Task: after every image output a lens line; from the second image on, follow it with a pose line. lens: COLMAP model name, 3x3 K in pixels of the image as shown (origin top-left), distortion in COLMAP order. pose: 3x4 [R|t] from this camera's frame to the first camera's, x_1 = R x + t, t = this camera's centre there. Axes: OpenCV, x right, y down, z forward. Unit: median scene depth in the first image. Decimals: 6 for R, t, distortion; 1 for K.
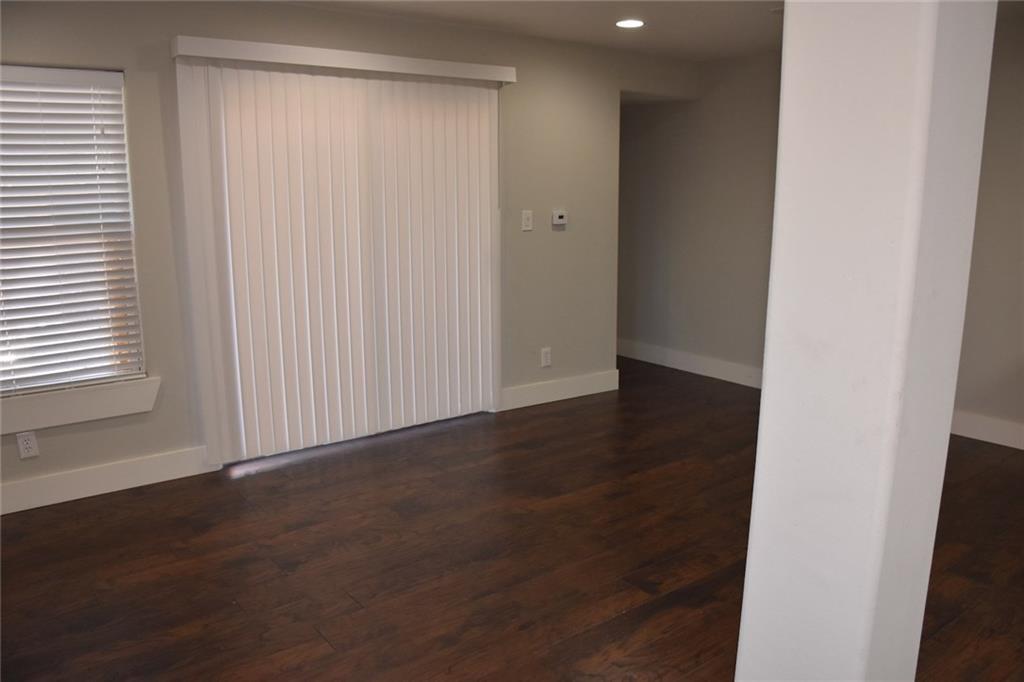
lens RADIAL K [[803.4, 0, 515.7], [0, 803.4, 342.9], [0, 0, 1]] dist [-0.149457, 0.104273]
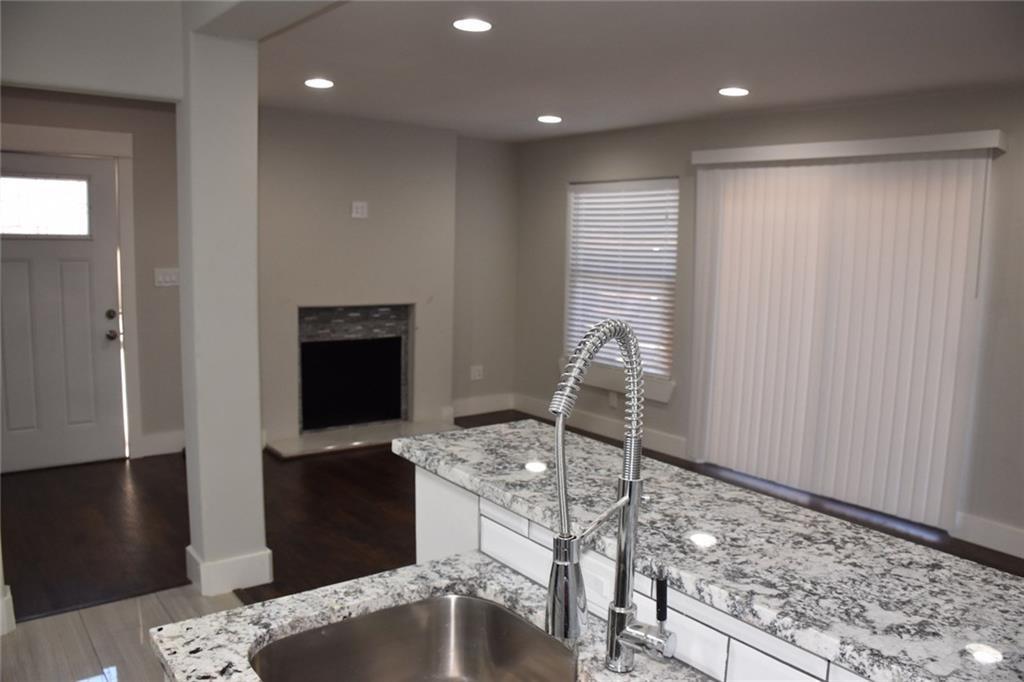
lens RADIAL K [[794.6, 0, 518.0], [0, 794.6, 344.1], [0, 0, 1]] dist [-0.160029, 0.111248]
pose [[0.008768, 0.130442, -0.991417, 1.032474], [-0.222677, 0.966815, 0.125236, -0.150858], [0.974853, 0.219668, 0.037524, 0.674292]]
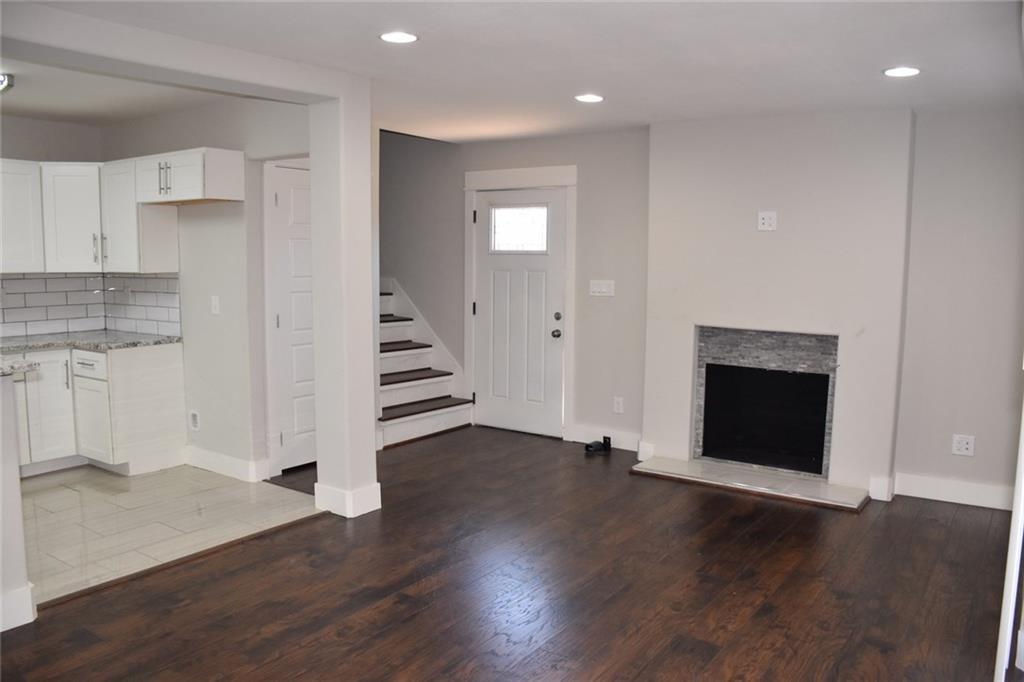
lens RADIAL K [[794.6, 0, 518.0], [0, 794.6, 344.1], [0, 0, 1]] dist [-0.160029, 0.111248]
pose [[-0.952275, 0.024615, -0.304249, 0.273529], [-0.070499, 0.952059, 0.297680, -0.314197], [0.296990, 0.304923, -0.904886, 1.539658]]
